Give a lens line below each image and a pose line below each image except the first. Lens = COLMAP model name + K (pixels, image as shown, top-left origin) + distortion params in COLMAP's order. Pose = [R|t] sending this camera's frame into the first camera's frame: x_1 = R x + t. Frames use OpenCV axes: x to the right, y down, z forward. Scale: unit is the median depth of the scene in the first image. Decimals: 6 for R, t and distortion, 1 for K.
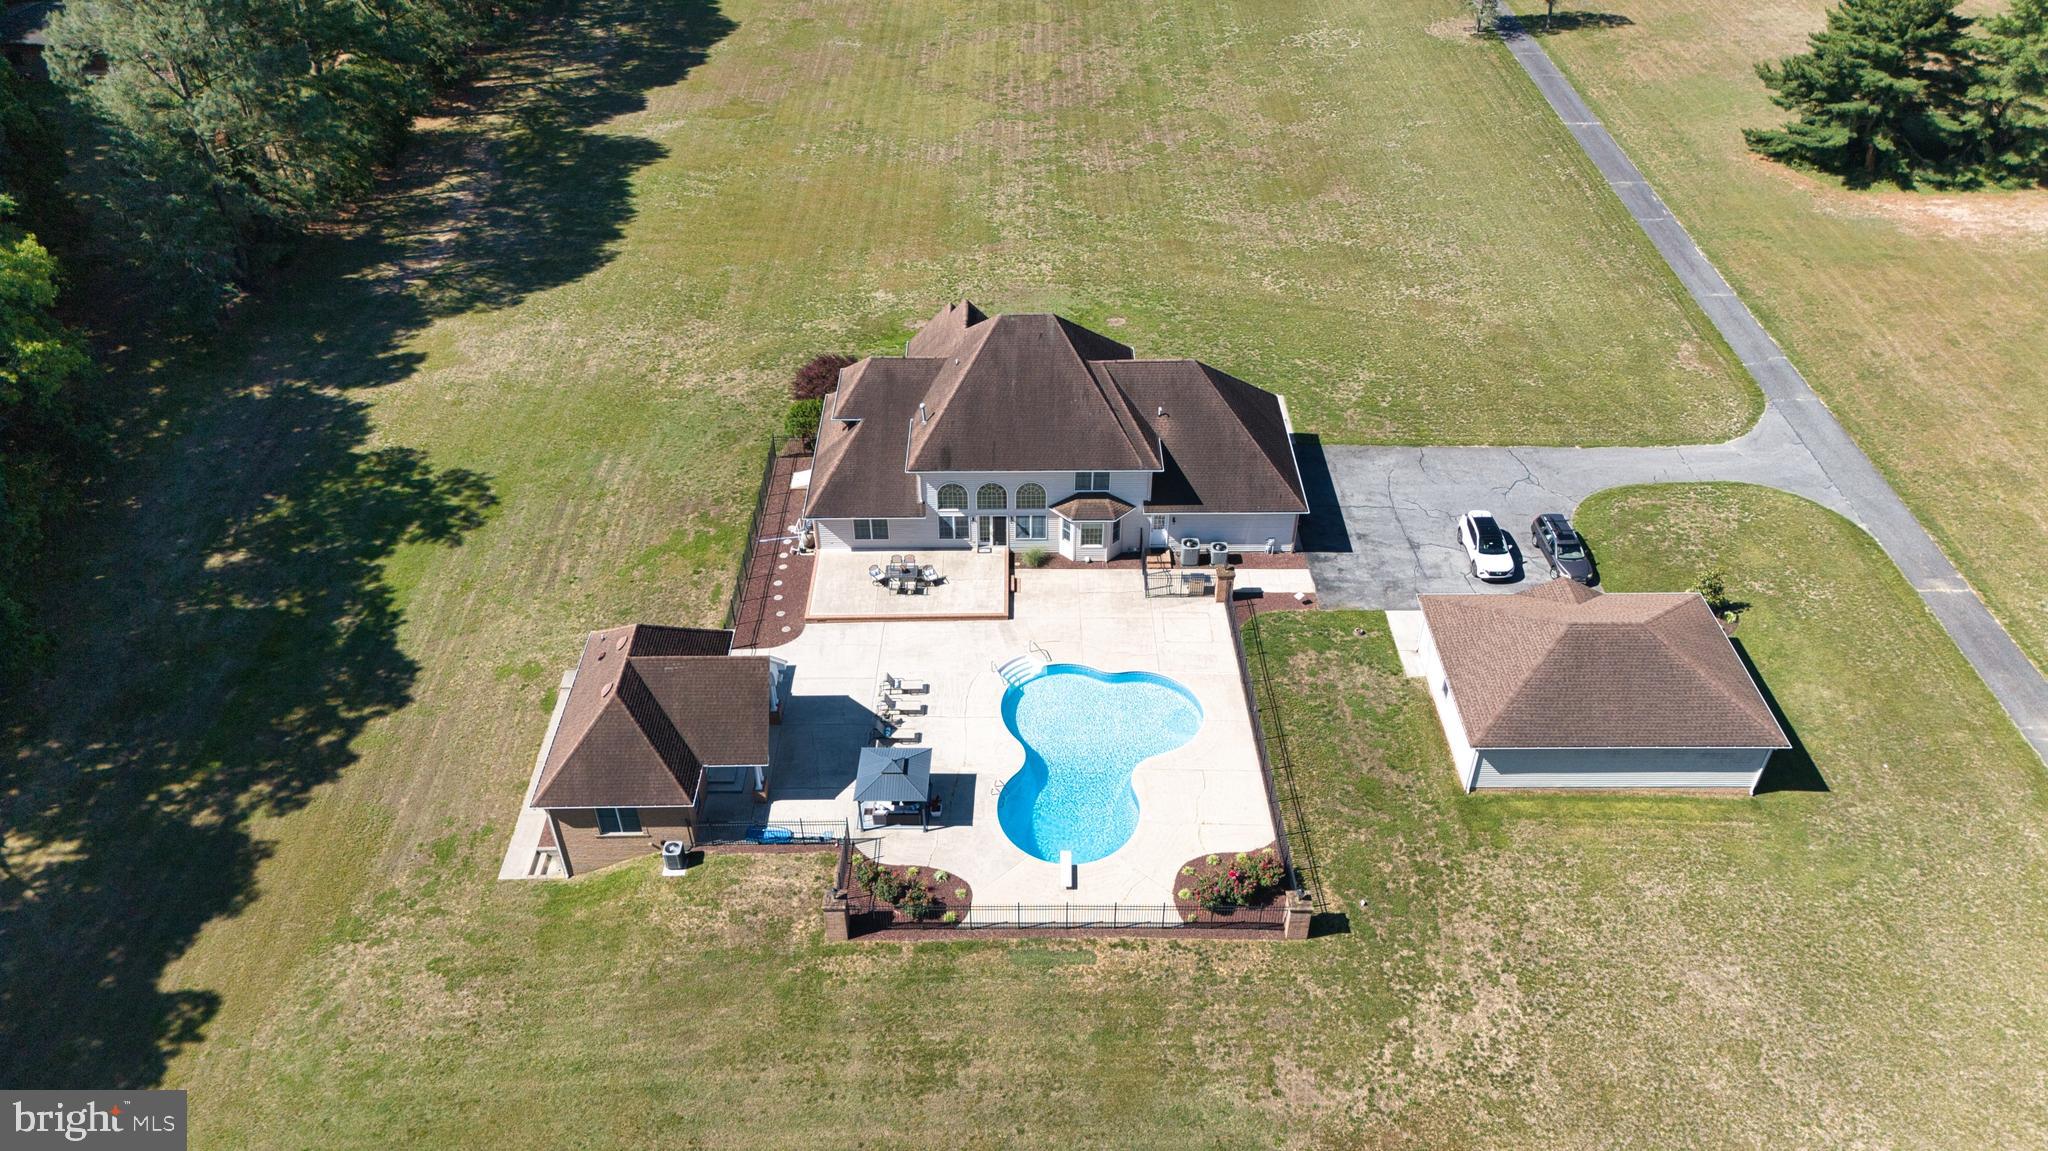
lens RADIAL K [[1444.9, 0, 1040.7], [0, 1444.9, 577.5], [0, 0, 1]] dist [0.065541, -0.068403]
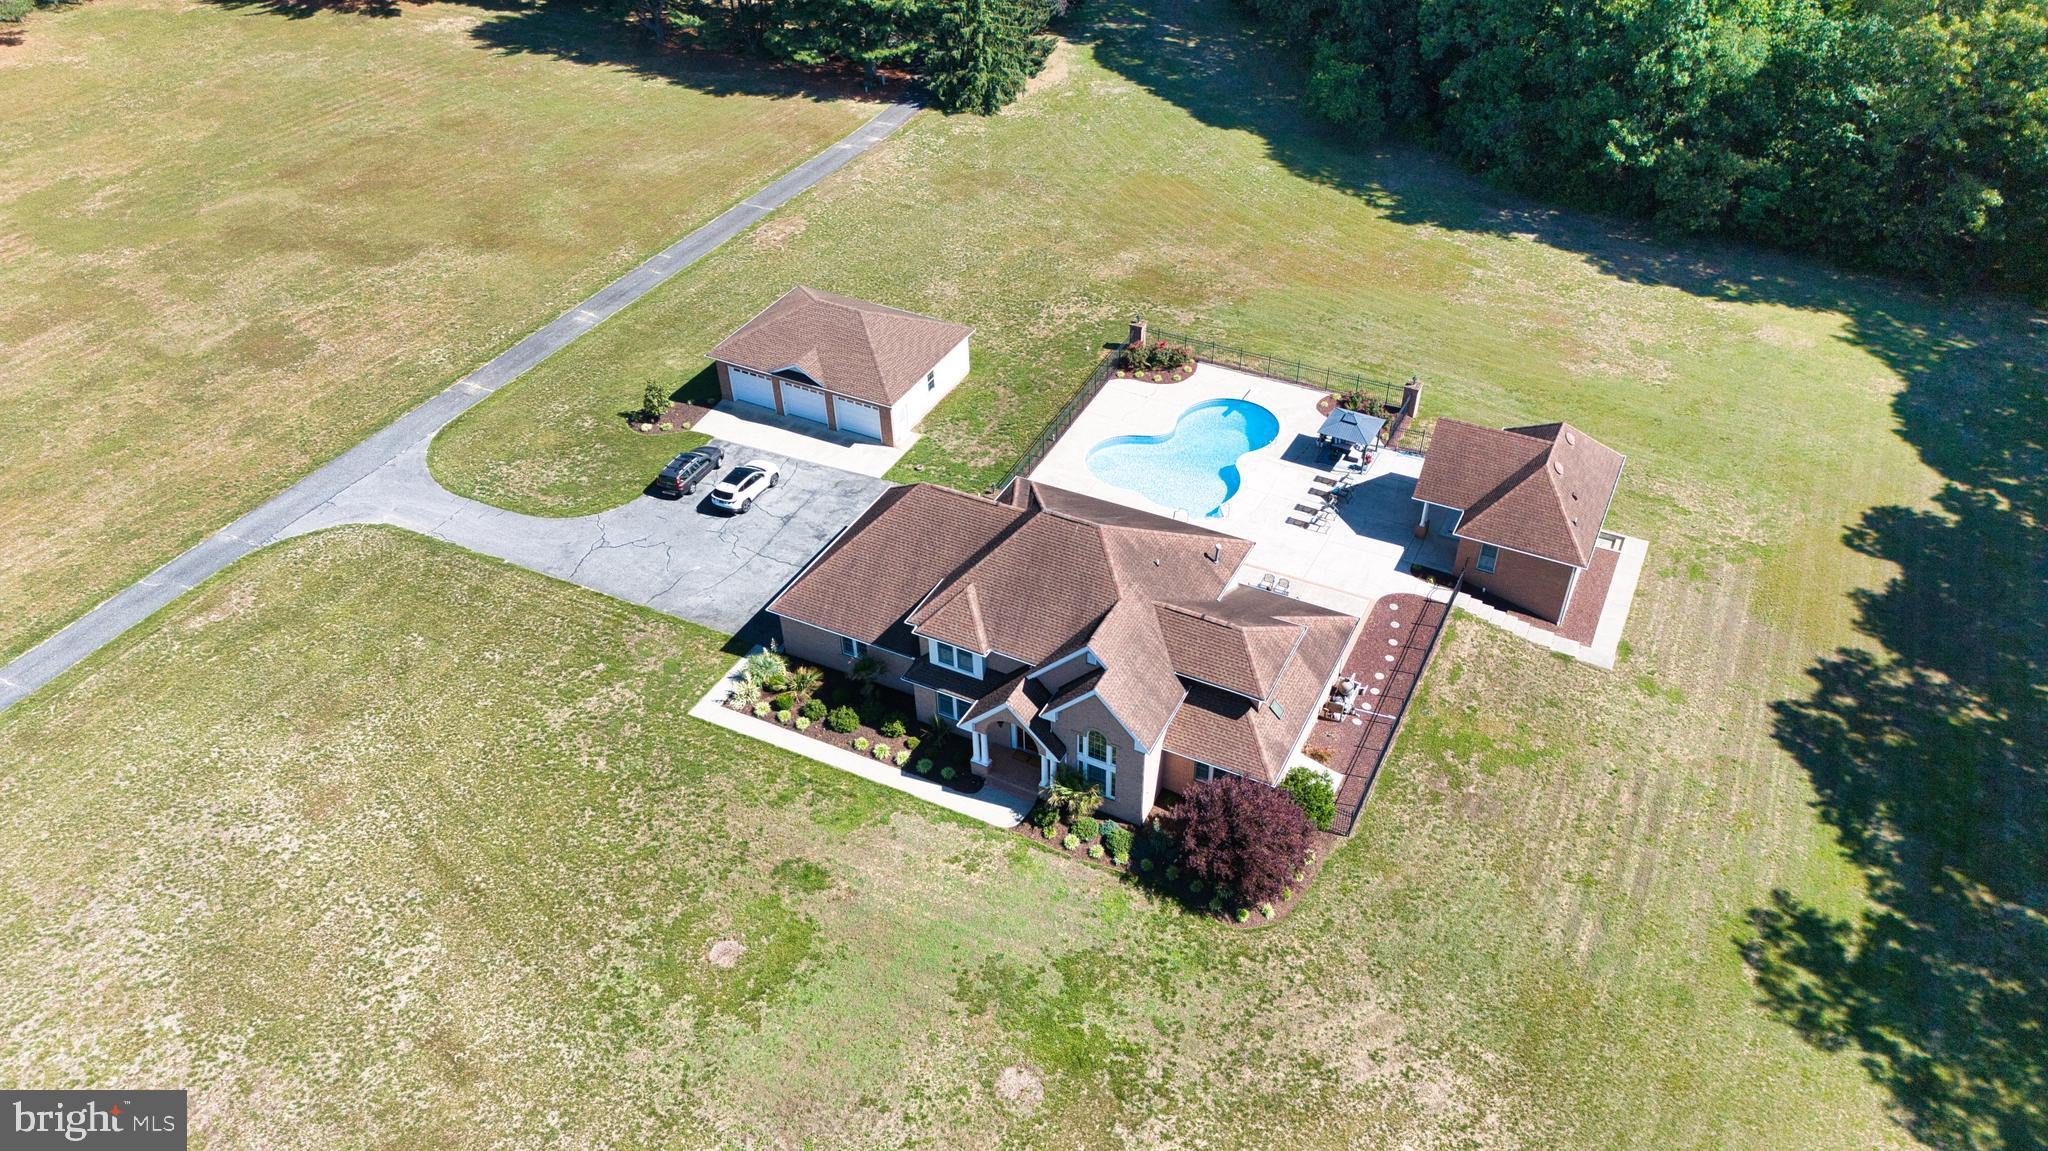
lens RADIAL K [[1440.7, 0, 1024.0], [0, 1440.7, 575.5], [0, 0, 1]] dist [0.078564, -0.079486]
pose [[-0.881911, -0.285734, 0.374953, -0.304029], [0.305322, 0.259806, 0.916122, -0.935147], [-0.359182, 0.922419, -0.141885, 1.145244]]
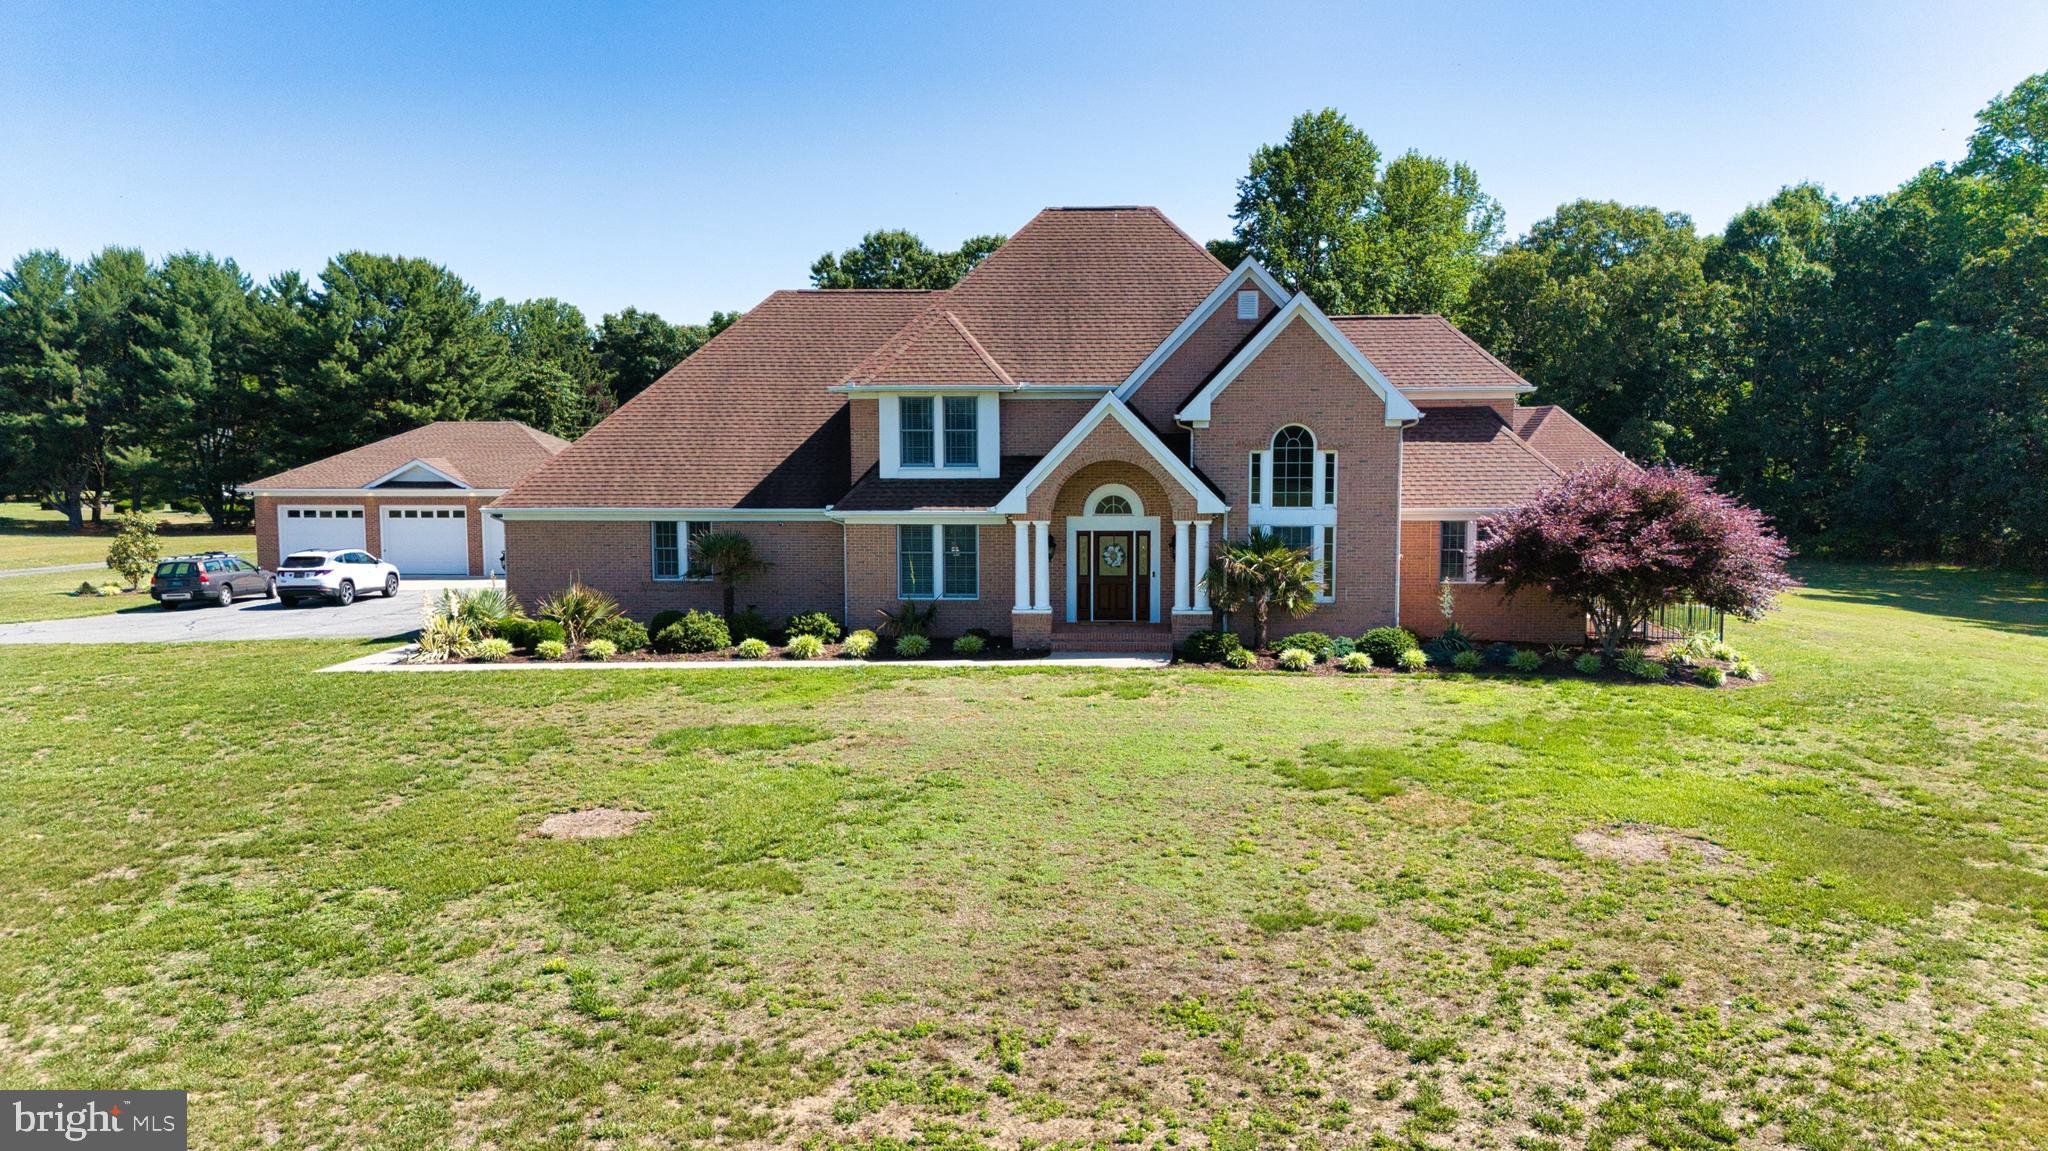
lens RADIAL K [[1444.9, 0, 1040.7], [0, 1444.9, 577.5], [0, 0, 1]] dist [0.065541, -0.068403]
pose [[-0.997132, -0.005411, 0.075487, -0.029579], [0.047792, 0.728372, 0.683513, -0.426186], [-0.058681, 0.685161, -0.726024, 1.420779]]
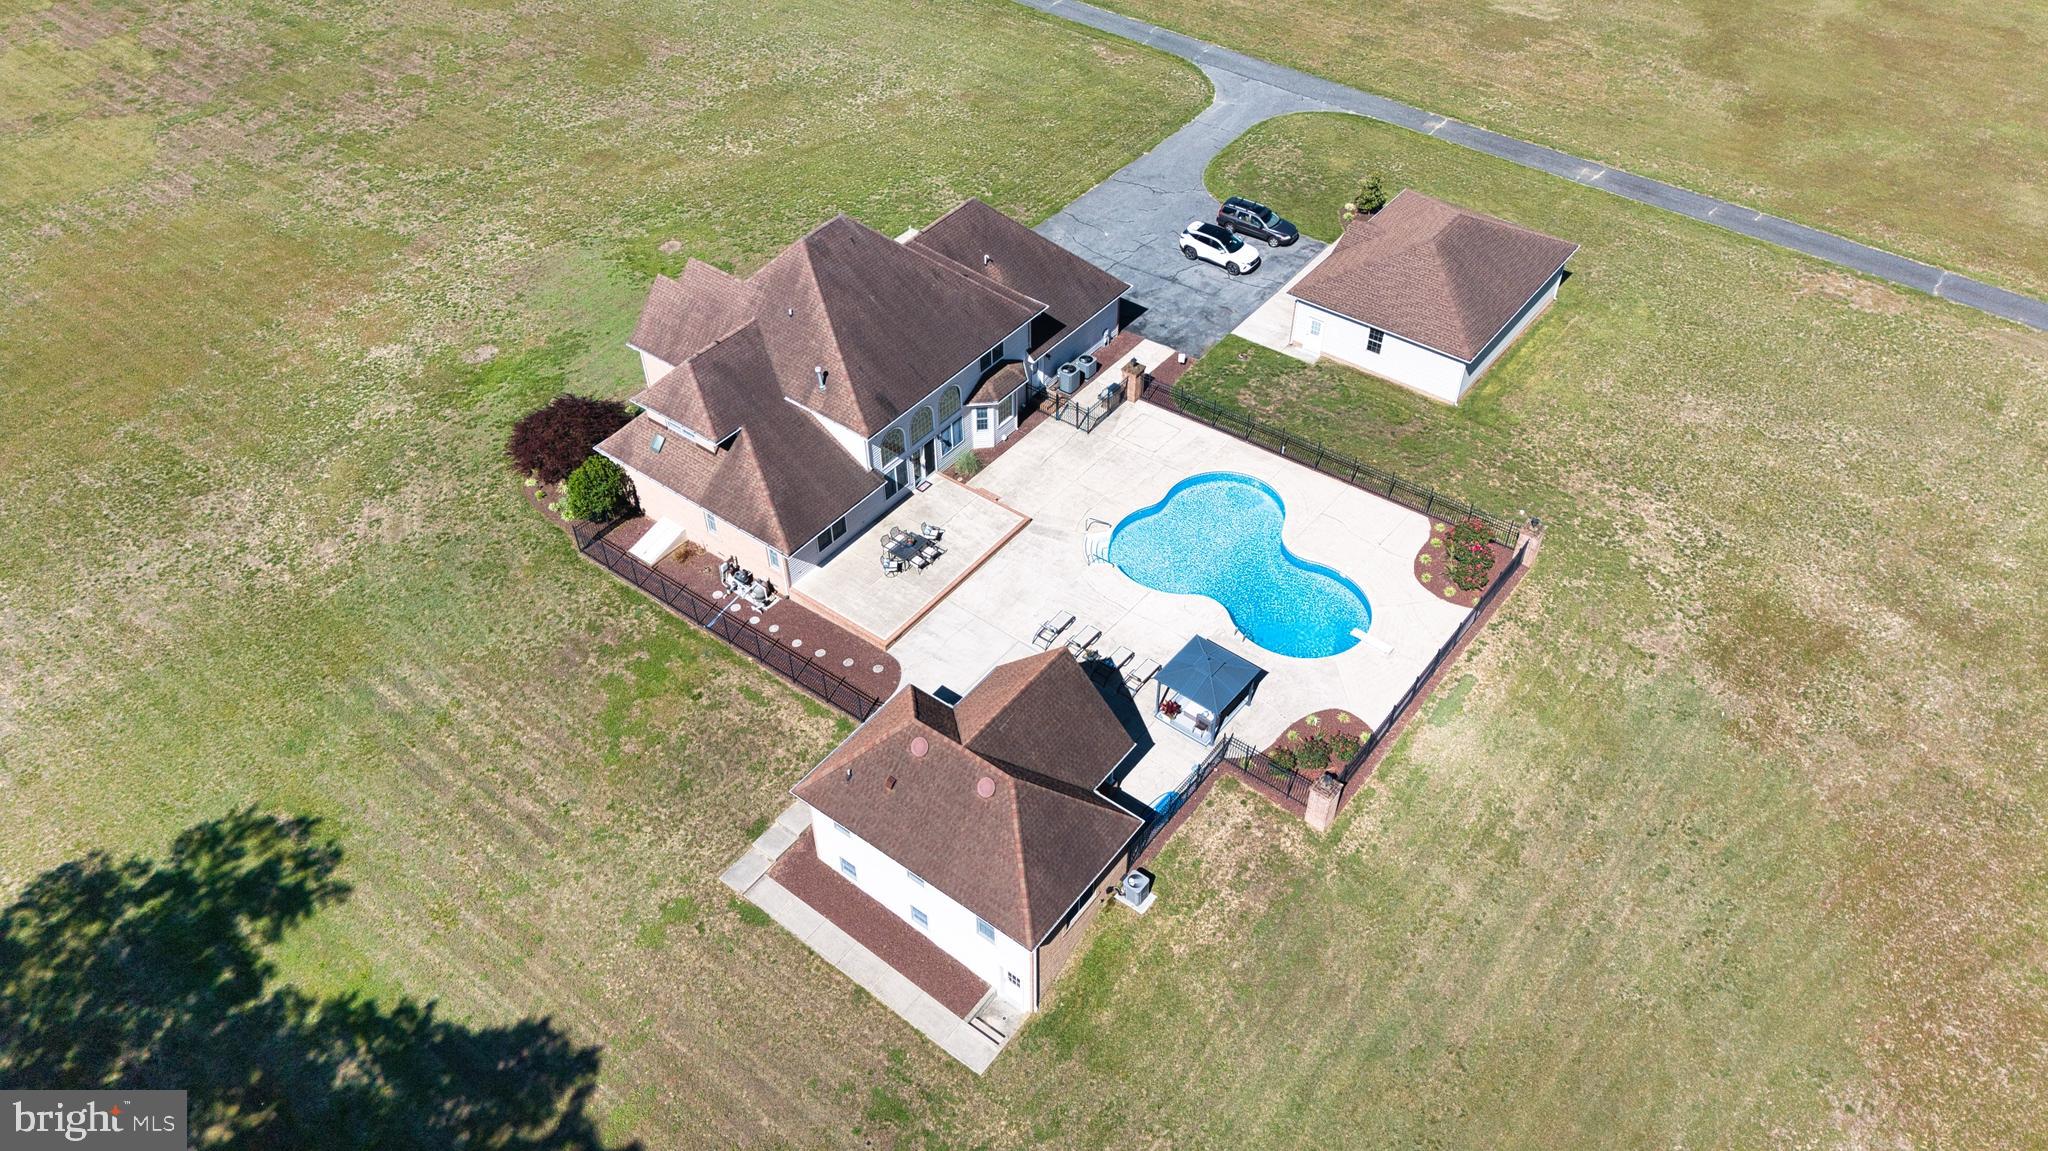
lens RADIAL K [[1444.9, 0, 1040.7], [0, 1444.9, 577.5], [0, 0, 1]] dist [0.065541, -0.068403]
pose [[0.614784, -0.547431, 0.567767, -0.529090], [0.493219, 0.828603, 0.264861, -0.171857], [-0.615447, 0.117201, 0.779416, 0.266066]]
